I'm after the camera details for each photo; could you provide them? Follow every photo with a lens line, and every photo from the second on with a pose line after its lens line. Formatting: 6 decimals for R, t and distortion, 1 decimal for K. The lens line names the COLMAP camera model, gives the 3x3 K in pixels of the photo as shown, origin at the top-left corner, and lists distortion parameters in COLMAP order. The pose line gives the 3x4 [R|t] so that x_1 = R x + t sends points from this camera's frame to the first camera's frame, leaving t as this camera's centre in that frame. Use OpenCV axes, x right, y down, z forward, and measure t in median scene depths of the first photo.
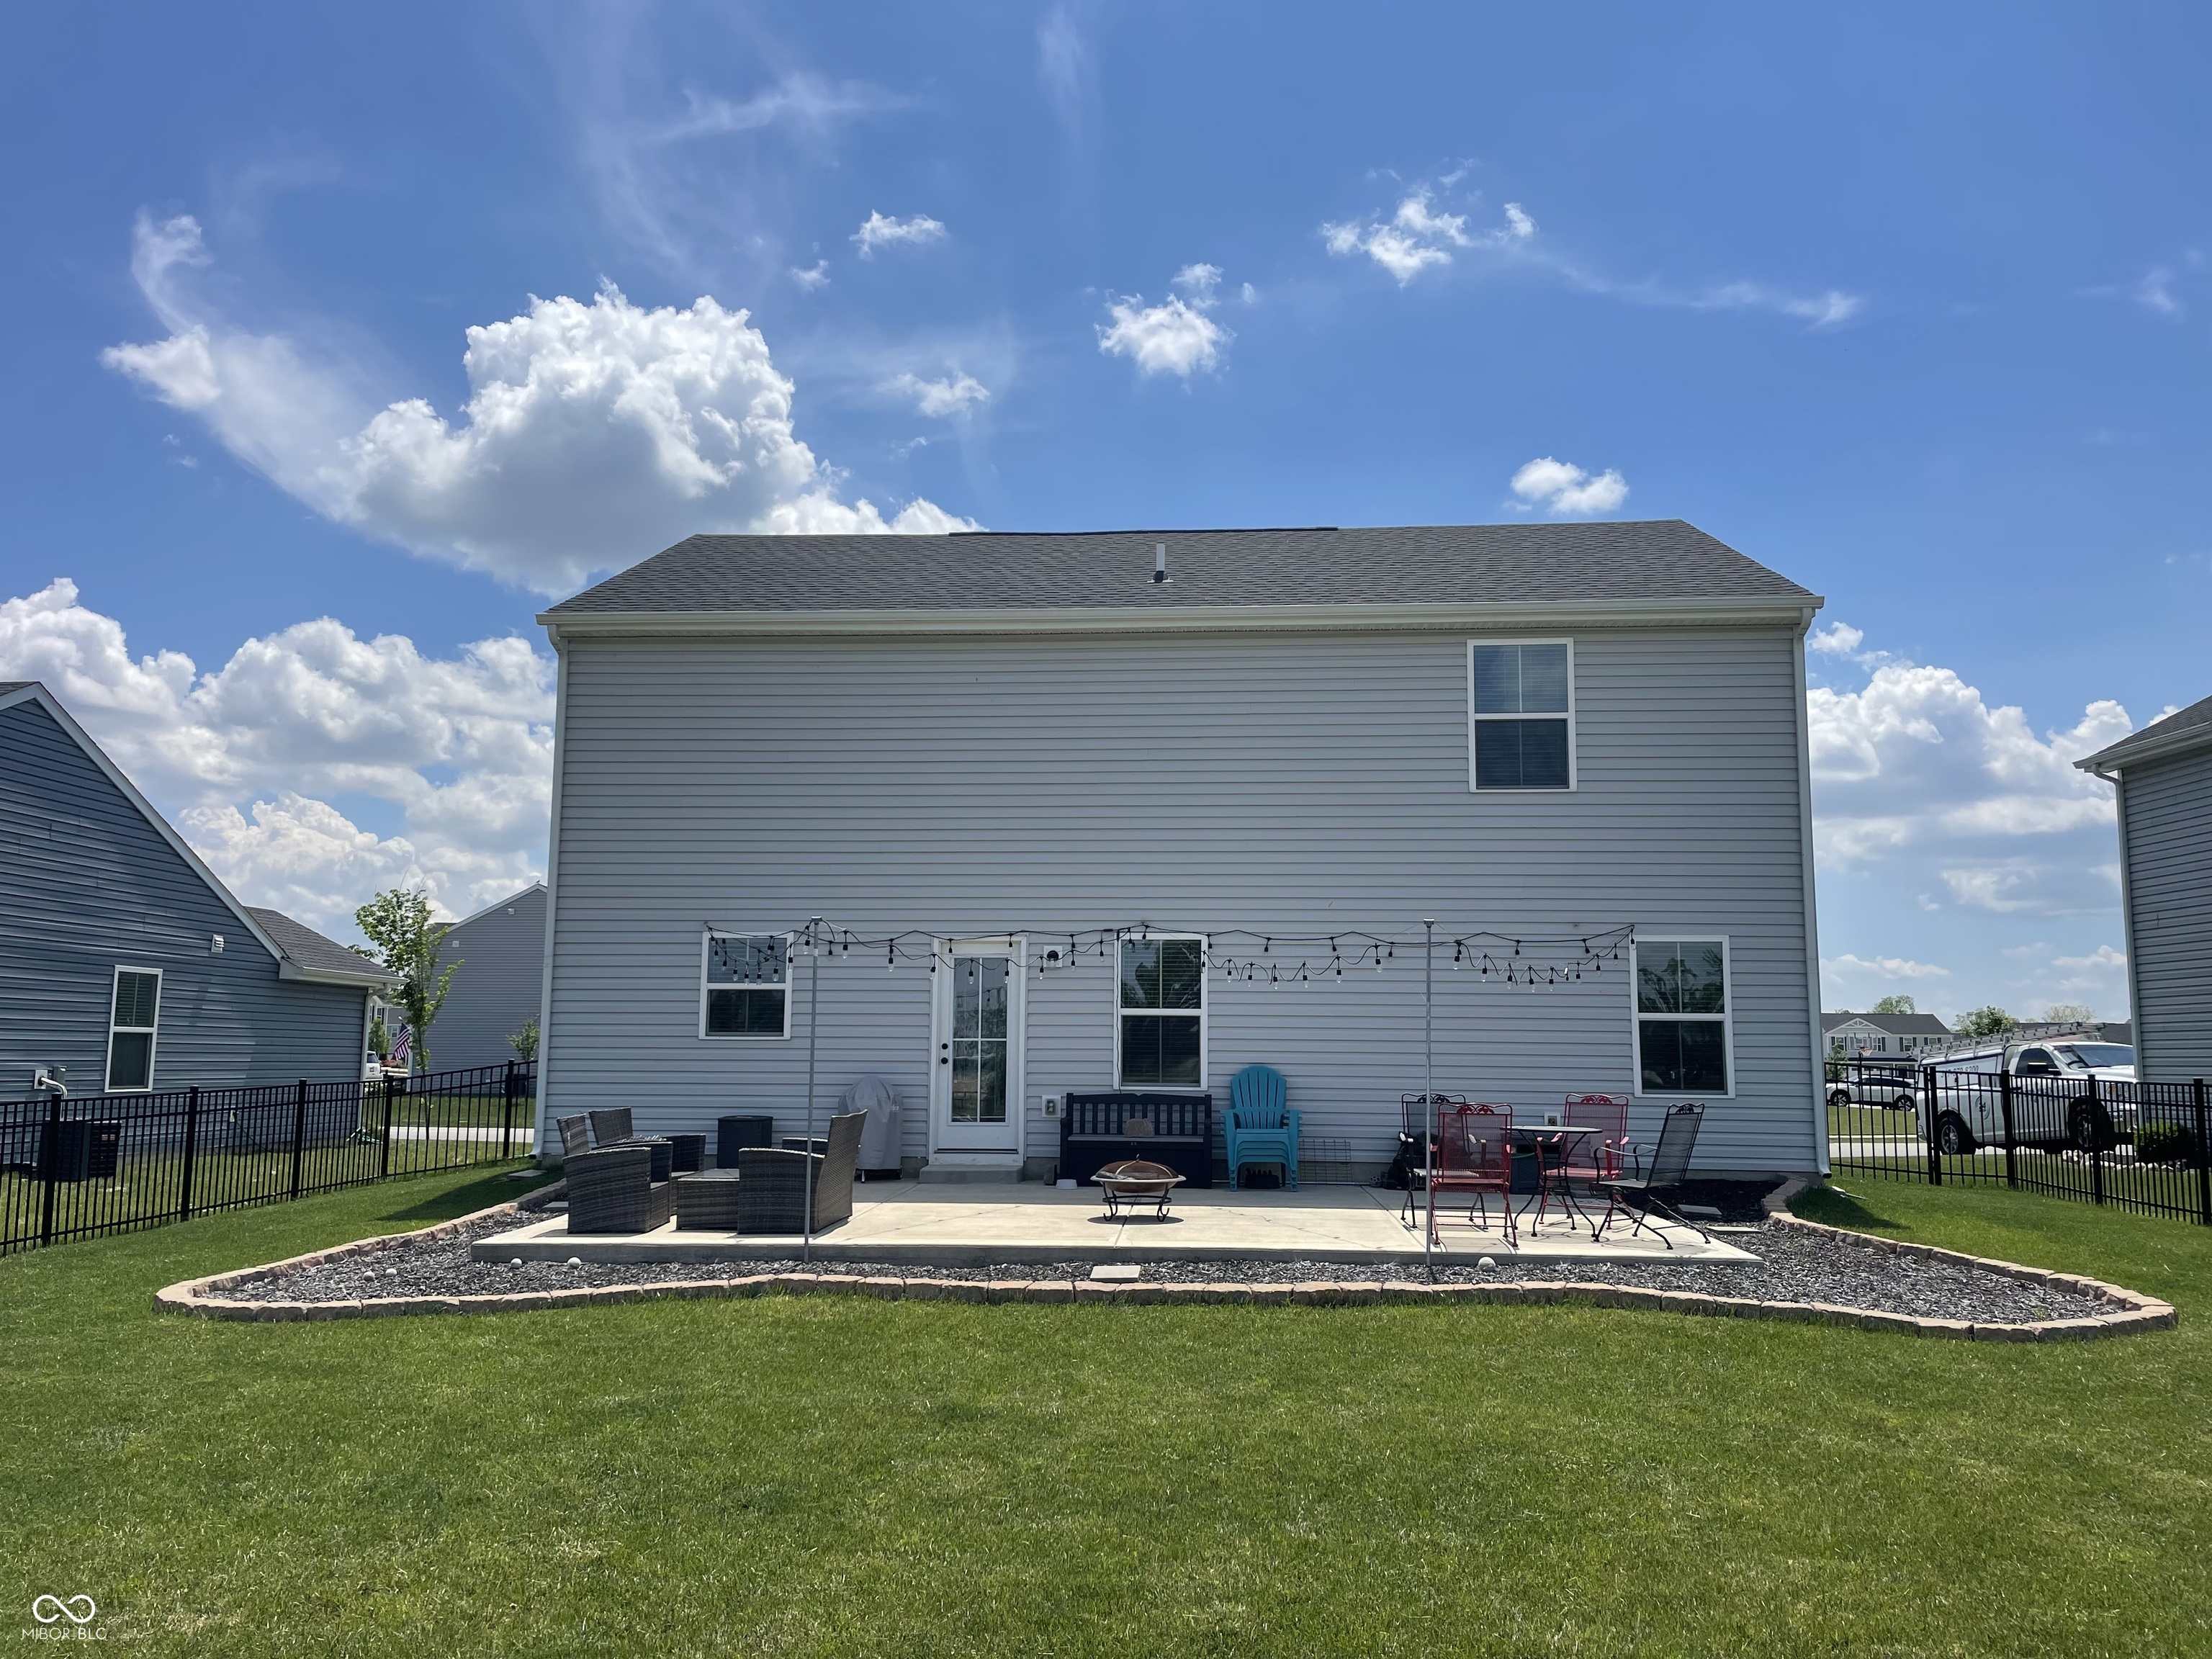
lens RADIAL K [[1668.4, 0, 1097.8], [0, 1668.4, 823.9], [0, 0, 1]] dist [0.079503, -0.094356]
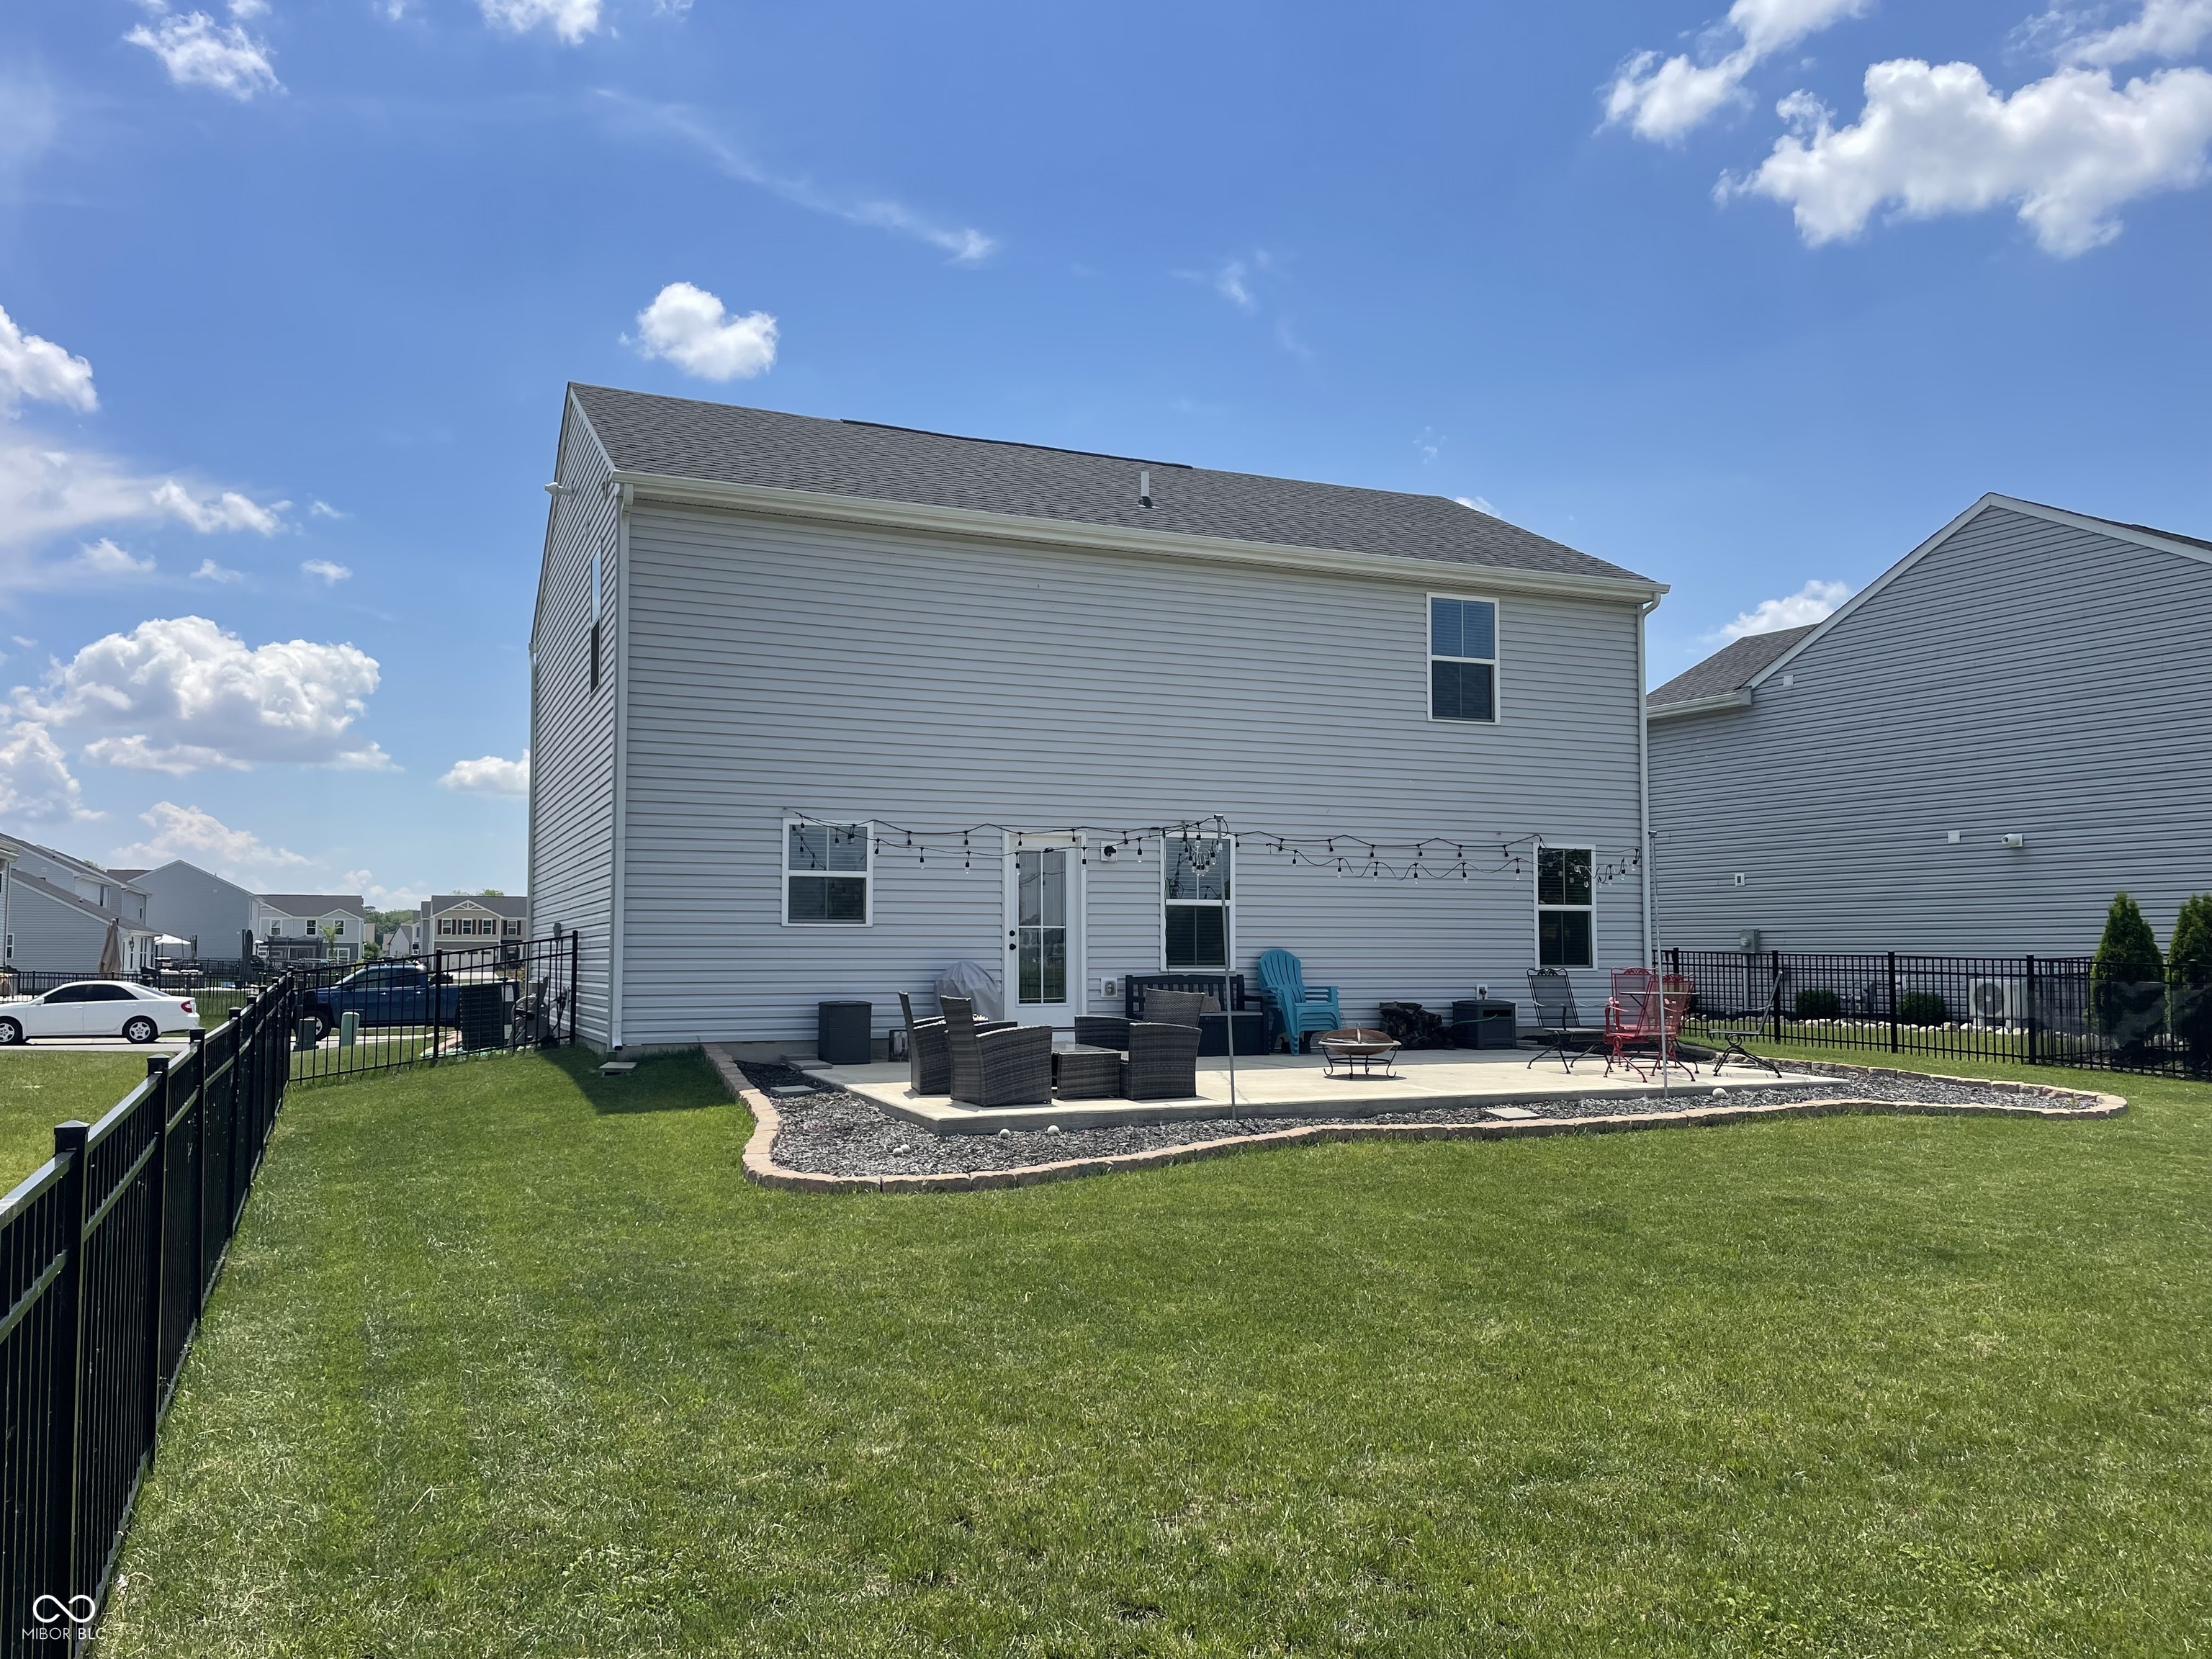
lens RADIAL K [[1668.4, 0, 1095.9], [0, 1668.4, 829.6], [0, 0, 1]] dist [0.079503, -0.094356]
pose [[0.889535, 0.026026, 0.456125, -0.686389], [-0.056304, 0.997010, 0.052916, 0.011085], [-0.453384, -0.072752, 0.888341, 0.052817]]
